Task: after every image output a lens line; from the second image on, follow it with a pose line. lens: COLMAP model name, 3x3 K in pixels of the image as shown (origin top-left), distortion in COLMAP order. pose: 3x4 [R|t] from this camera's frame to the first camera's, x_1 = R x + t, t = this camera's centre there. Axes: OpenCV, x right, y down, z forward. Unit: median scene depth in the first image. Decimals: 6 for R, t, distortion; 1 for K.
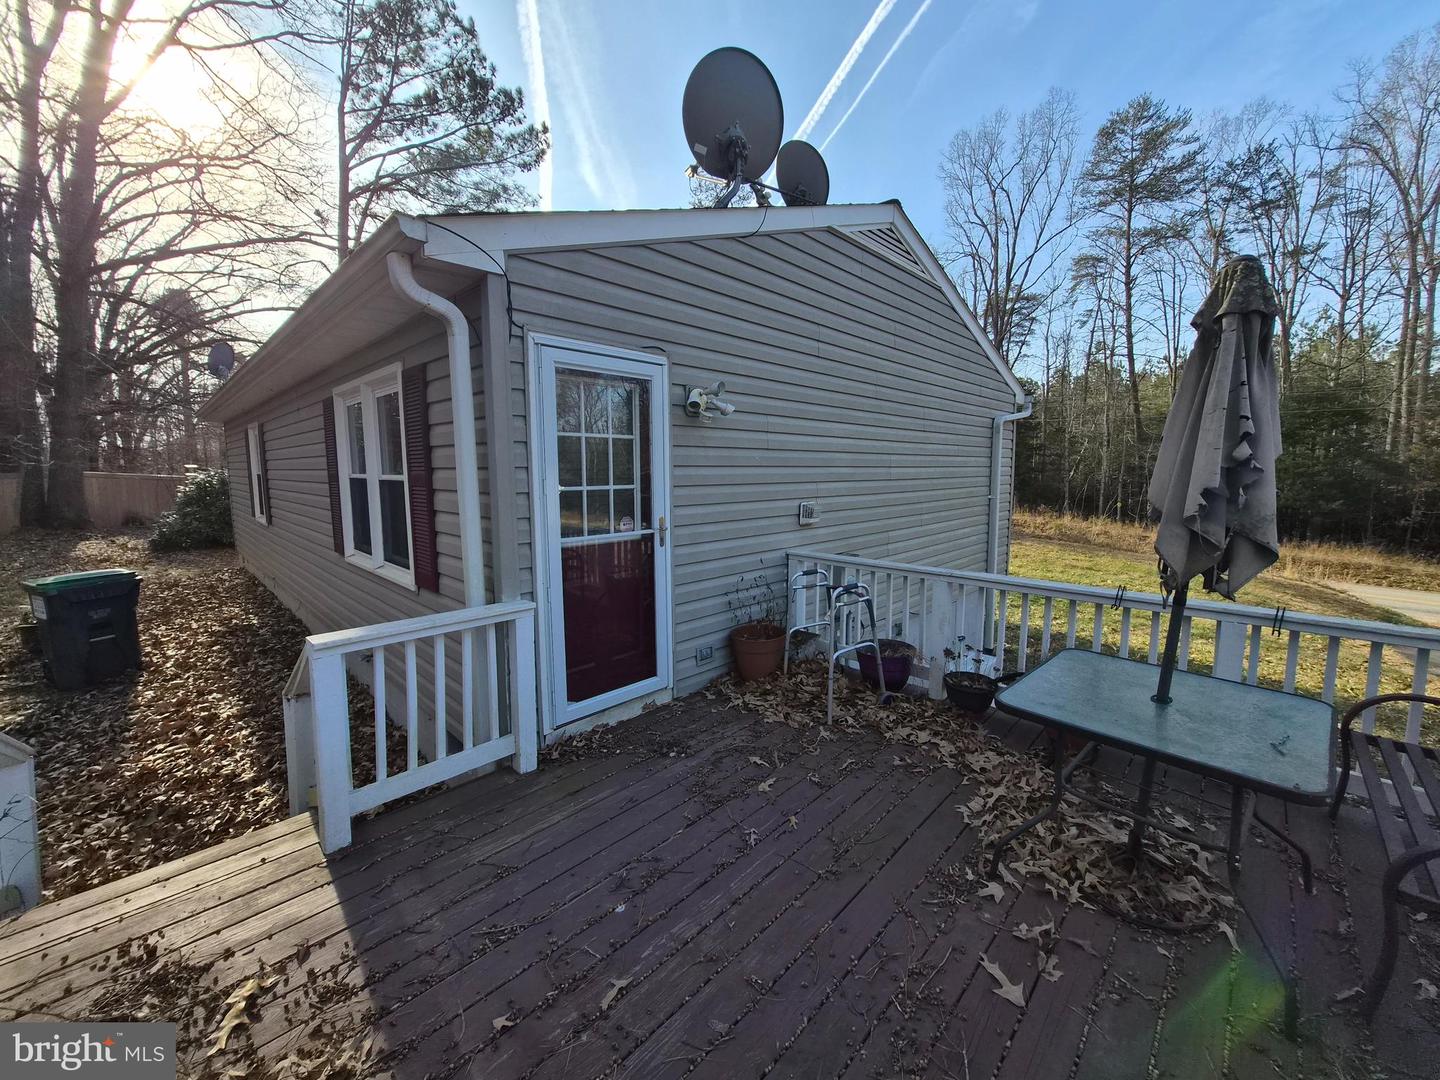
lens RADIAL K [[563.0, 0, 718.6], [0, 563.0, 534.8], [0, 0, 1]] dist [0.000166, 0.000487]
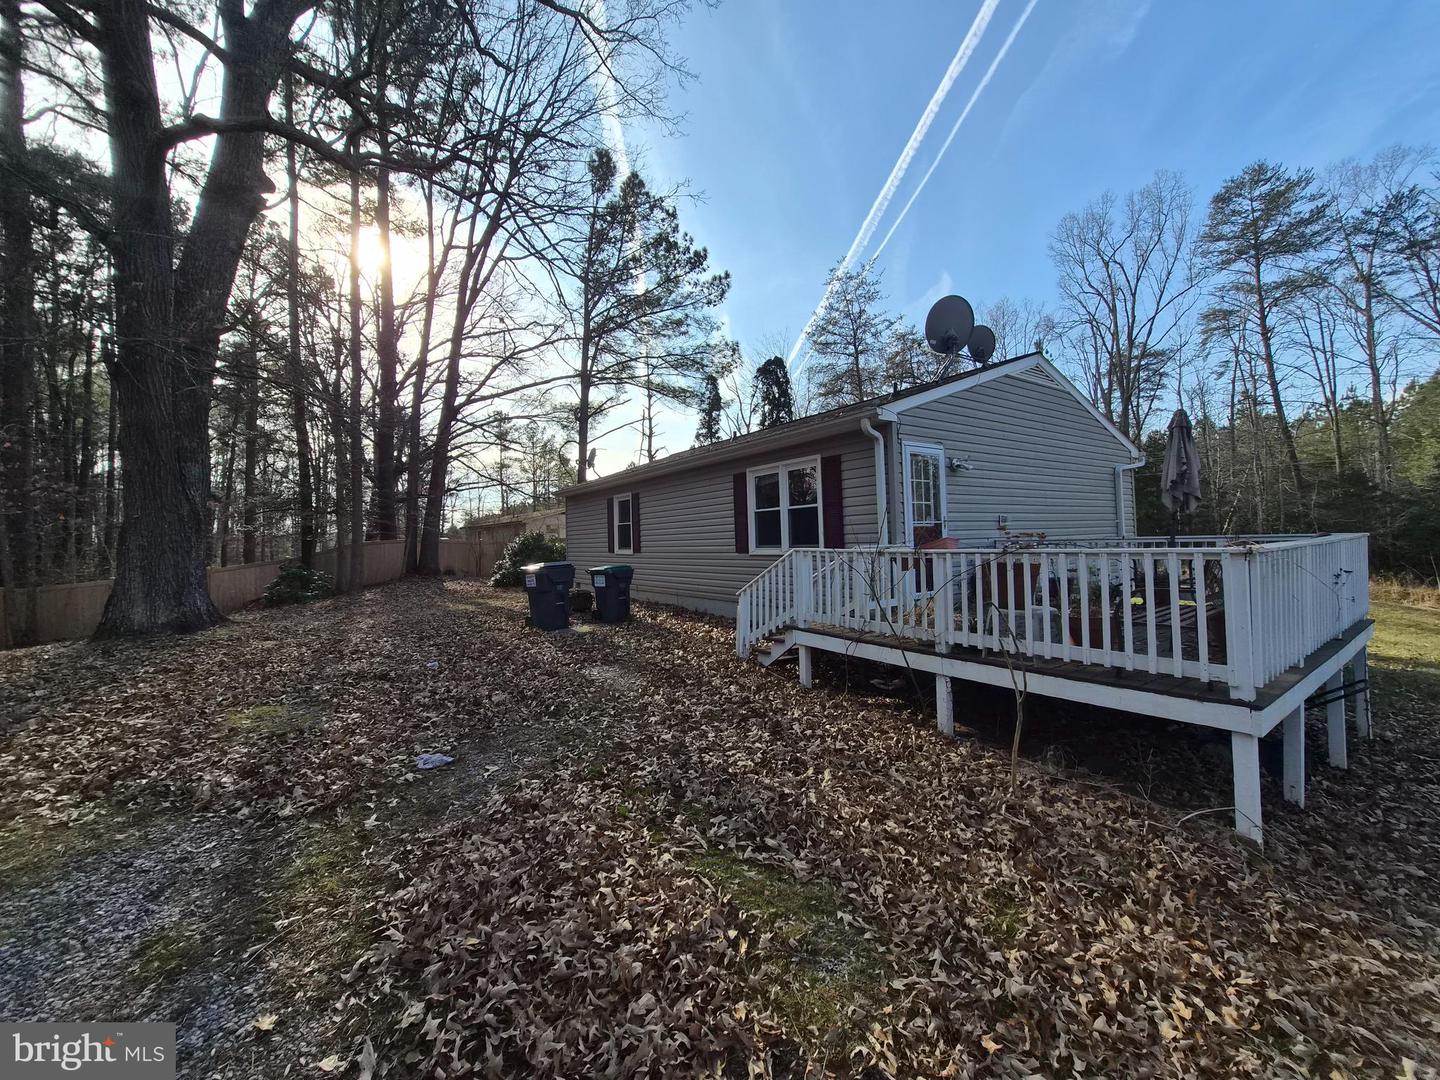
lens RADIAL K [[563.0, 0, 720.4], [0, 563.0, 535.2], [0, 0, 1]] dist [0.000166, 0.000487]
pose [[0.982548, -0.028564, -0.183802, -0.046989], [0.005533, 0.992189, -0.124618, 0.026247], [0.185926, 0.121426, 0.975032, -0.110009]]
